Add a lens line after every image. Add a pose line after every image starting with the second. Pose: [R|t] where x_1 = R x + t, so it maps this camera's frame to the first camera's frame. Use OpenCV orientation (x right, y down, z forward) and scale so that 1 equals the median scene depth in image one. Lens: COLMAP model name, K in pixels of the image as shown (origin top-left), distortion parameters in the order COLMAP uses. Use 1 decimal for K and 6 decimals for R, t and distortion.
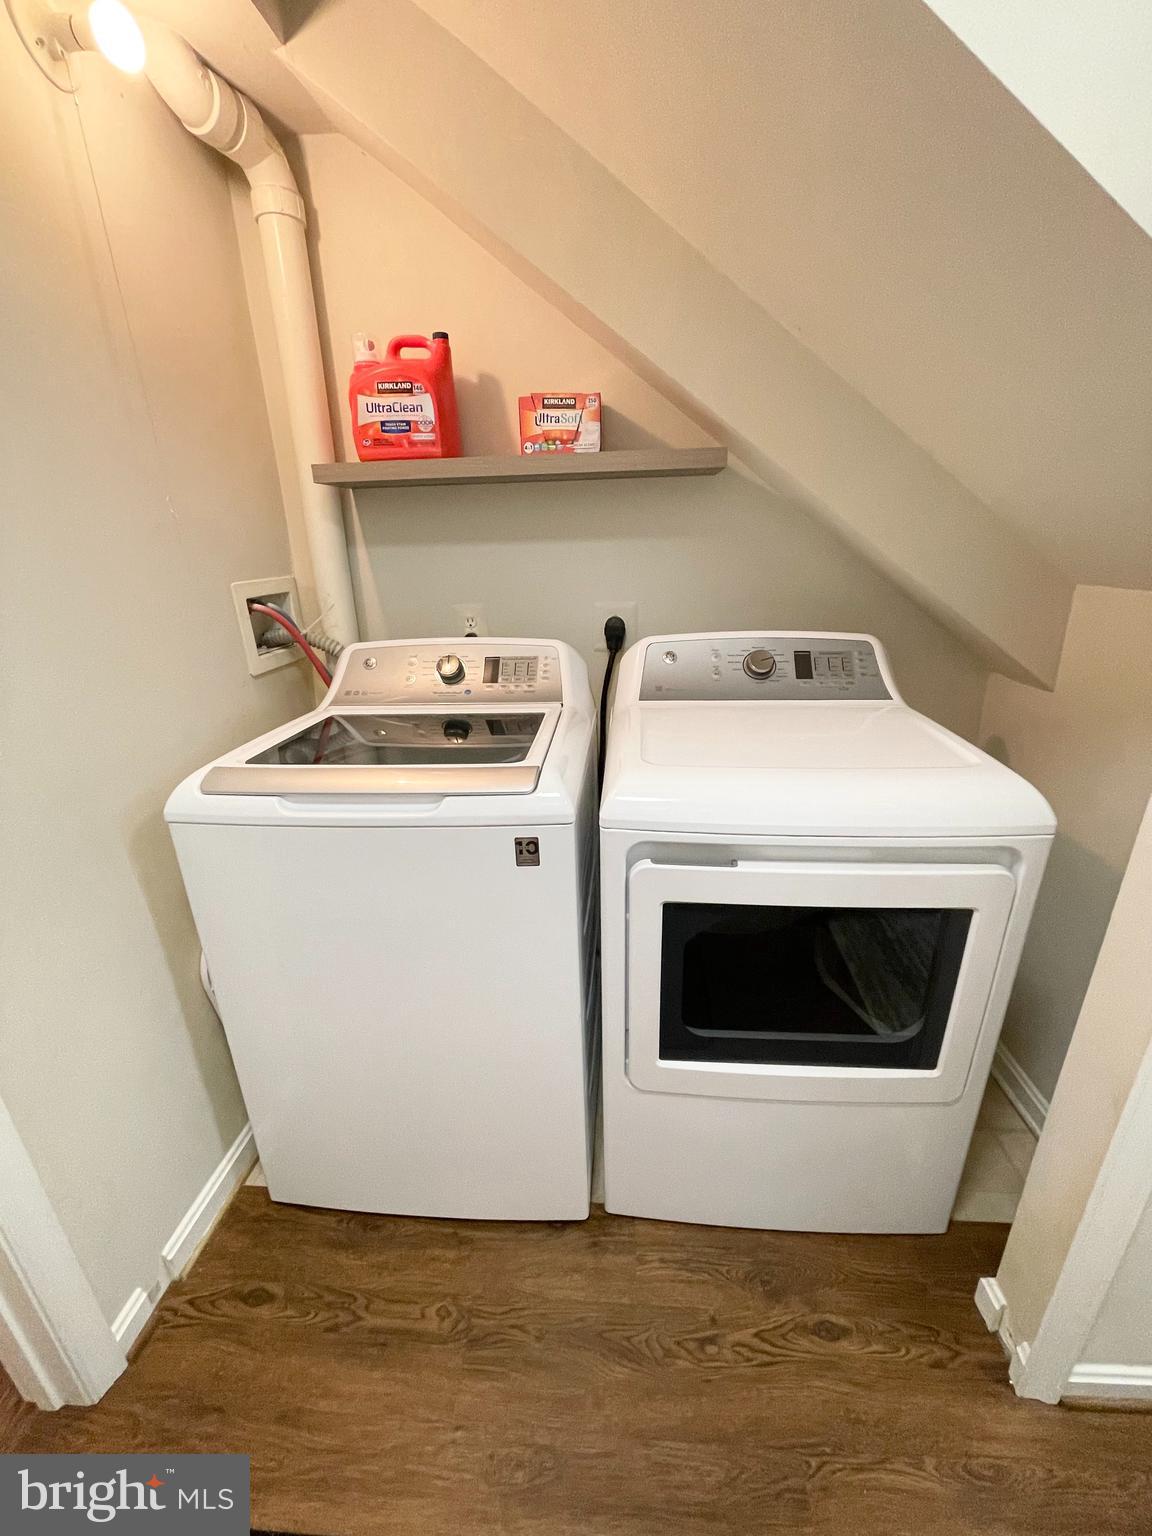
lens RADIAL K [[612.1, 0, 576.0], [0, 612.1, 773.2], [0, 0, 1]] dist [-0.001726, -0.000121]
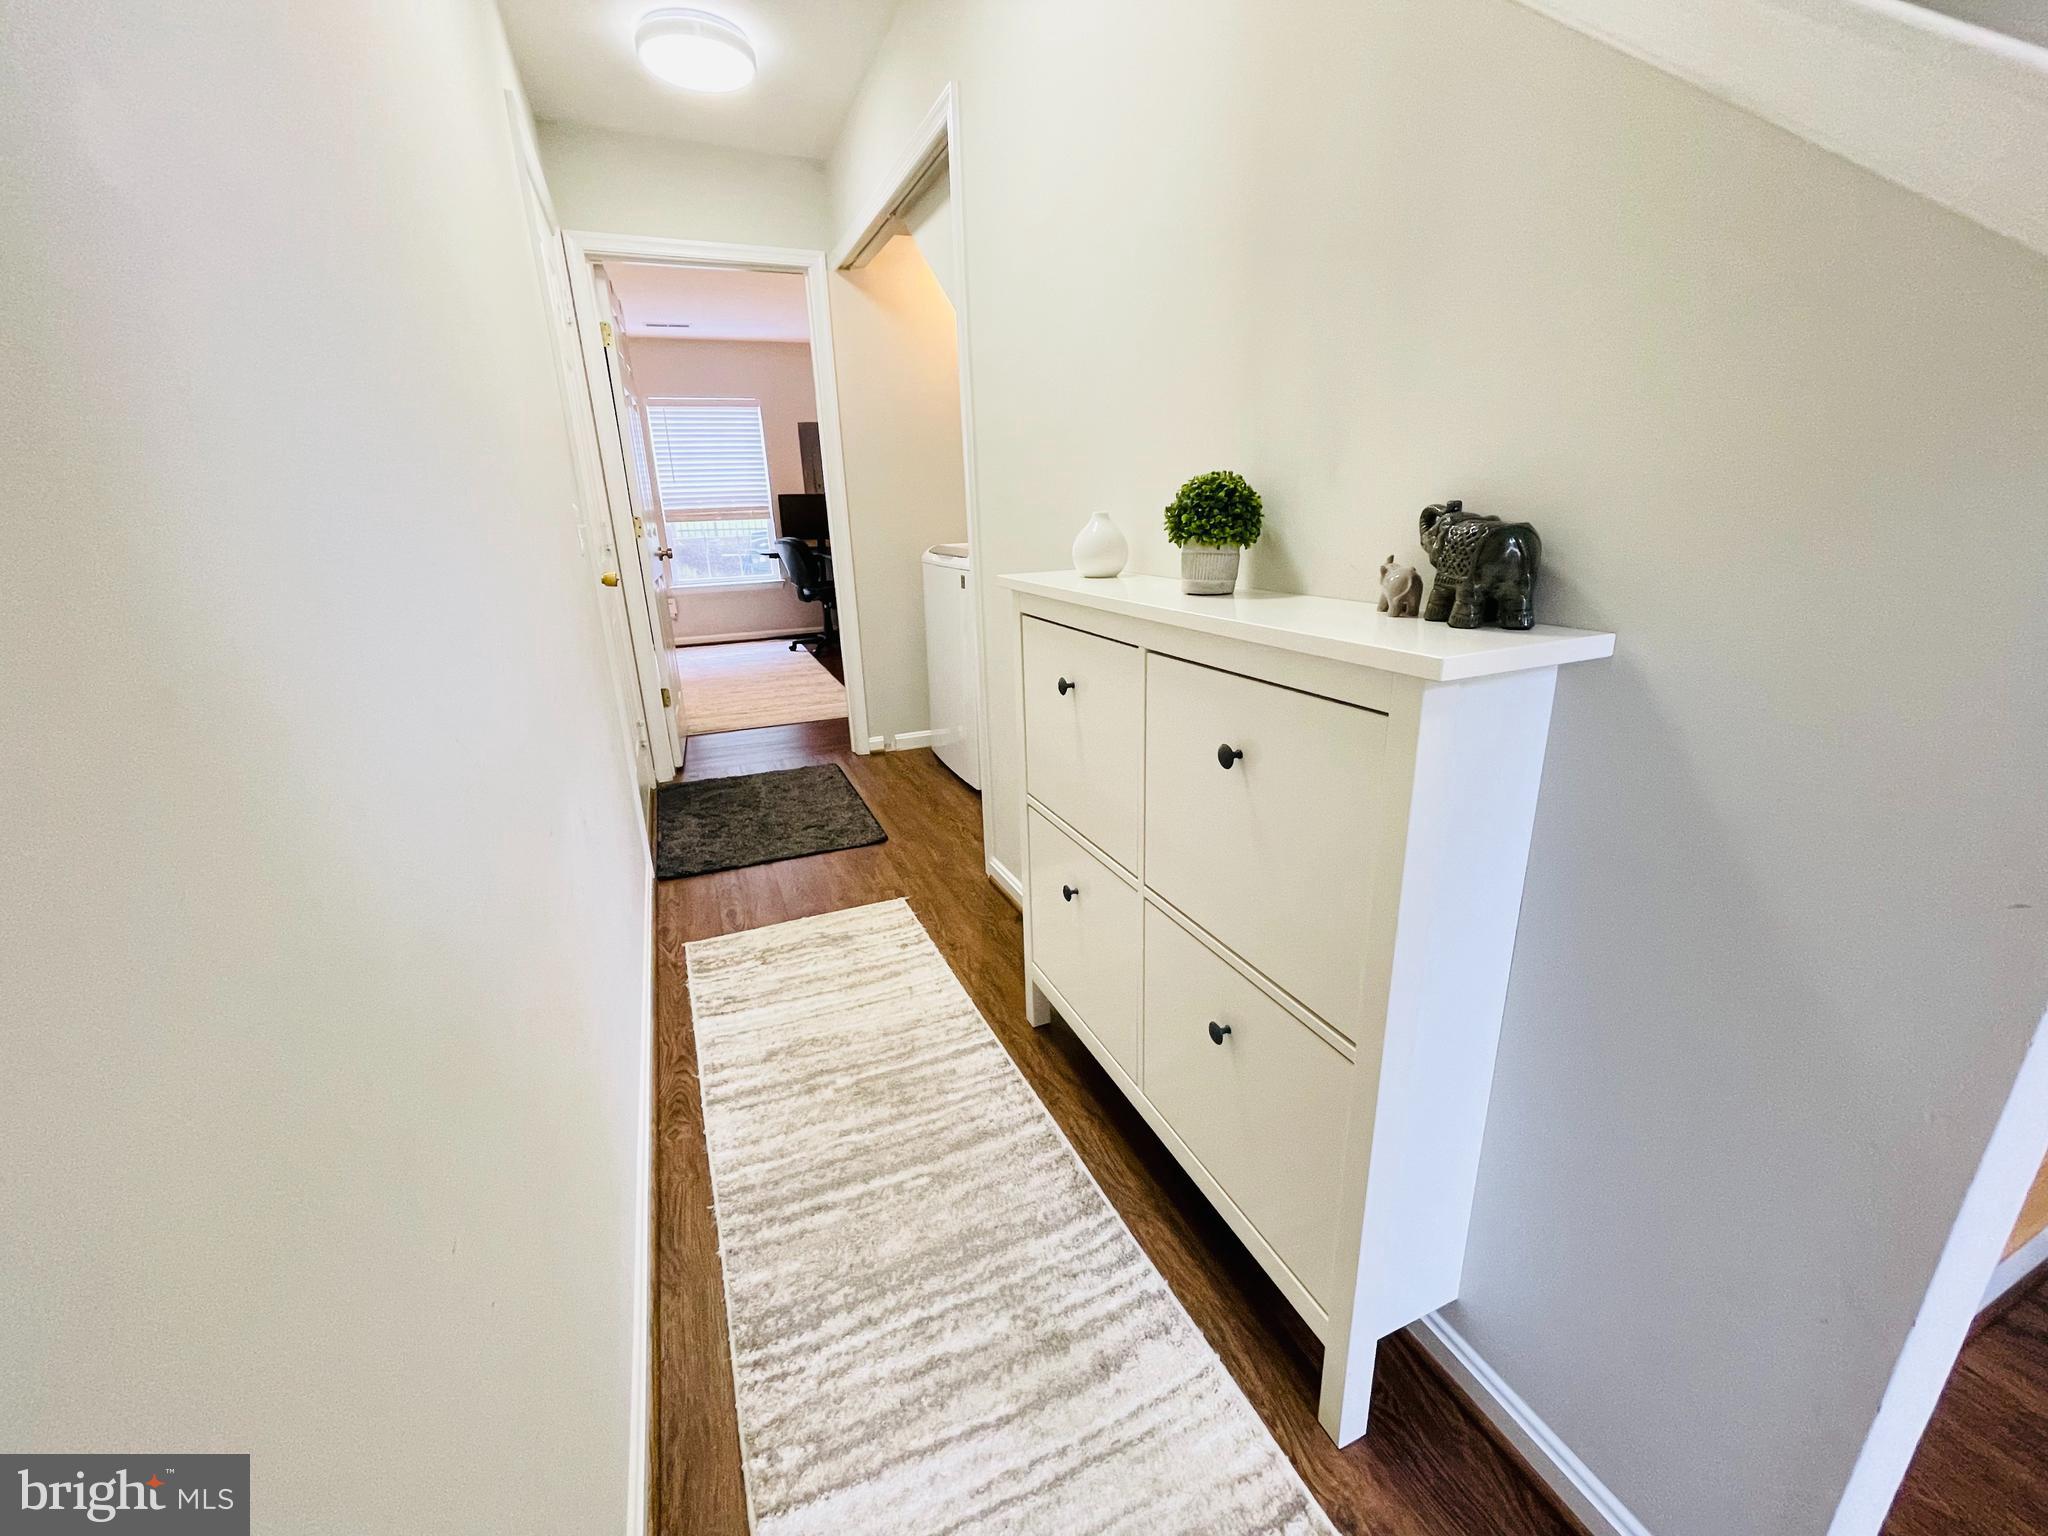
lens RADIAL K [[827.5, 0, 1027.4], [0, 827.5, 760.3], [0, 0, 1]] dist [-0.005606, 0.002734]
pose [[0.456762, 0.288953, -0.841353, 2.308458], [-0.308424, 0.938553, 0.154896, 0.164953], [0.834412, 0.188742, 0.517816, -0.283030]]
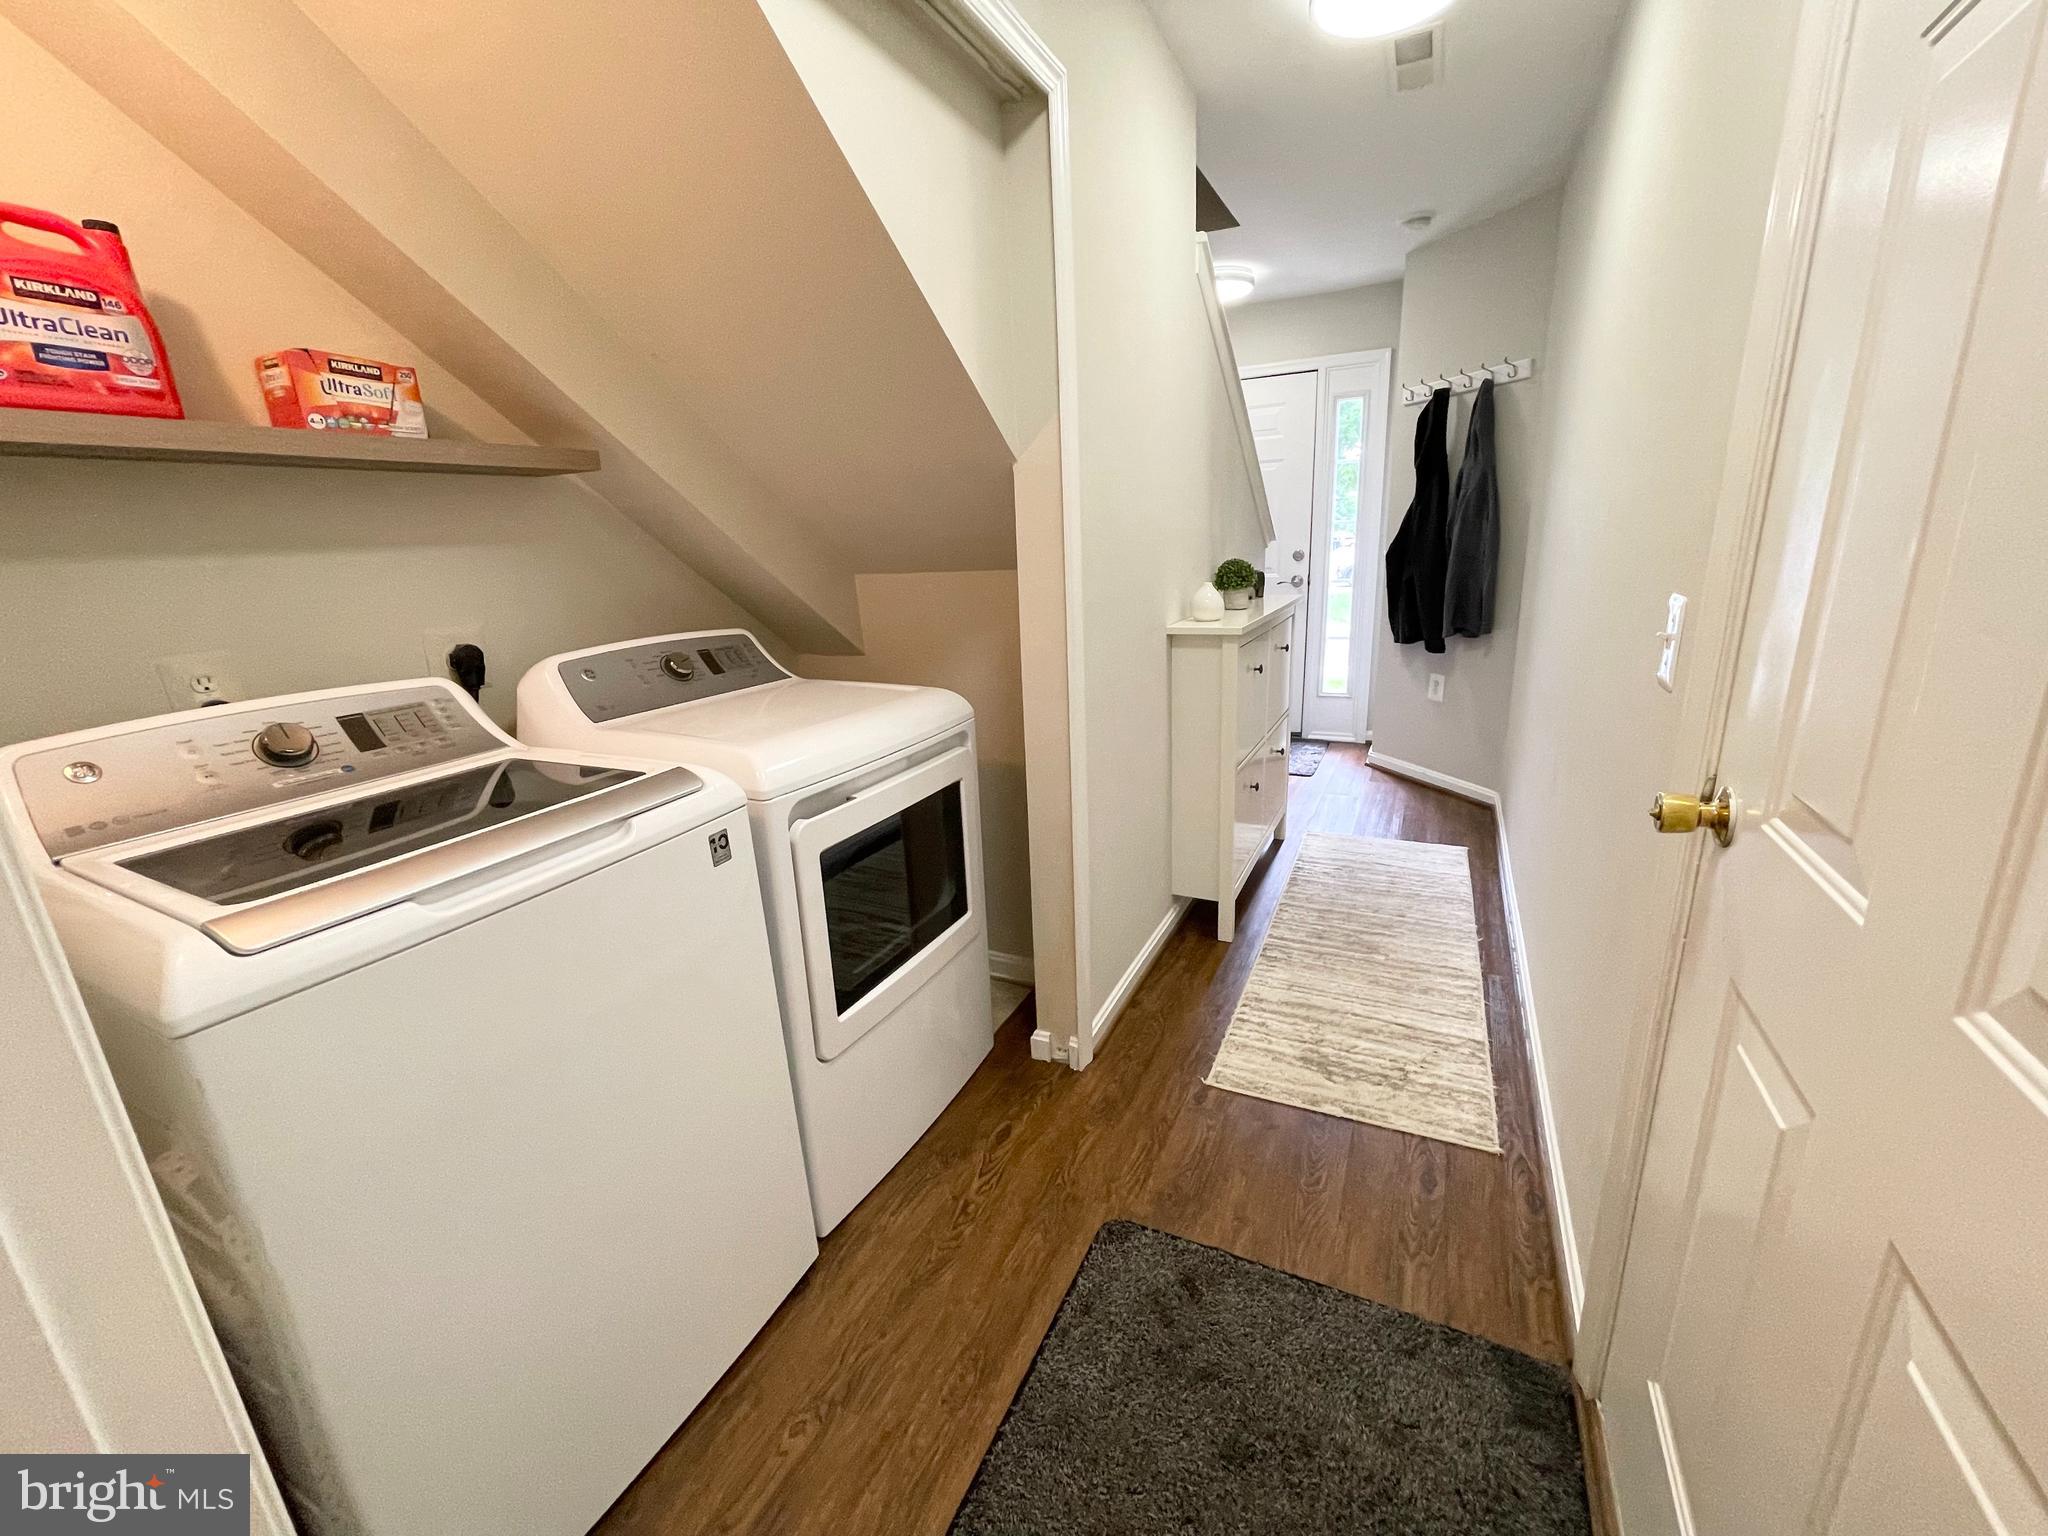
lens RADIAL K [[825.0, 0, 1027.7], [0, 825.0, 761.3], [0, 0, 1]] dist [-0.004294, 0.002330]
pose [[0.379823, -0.234577, 0.894823, -0.780596], [0.354213, 0.930472, 0.093571, 0.040103], [-0.854557, 0.281418, 0.436505, -0.008864]]
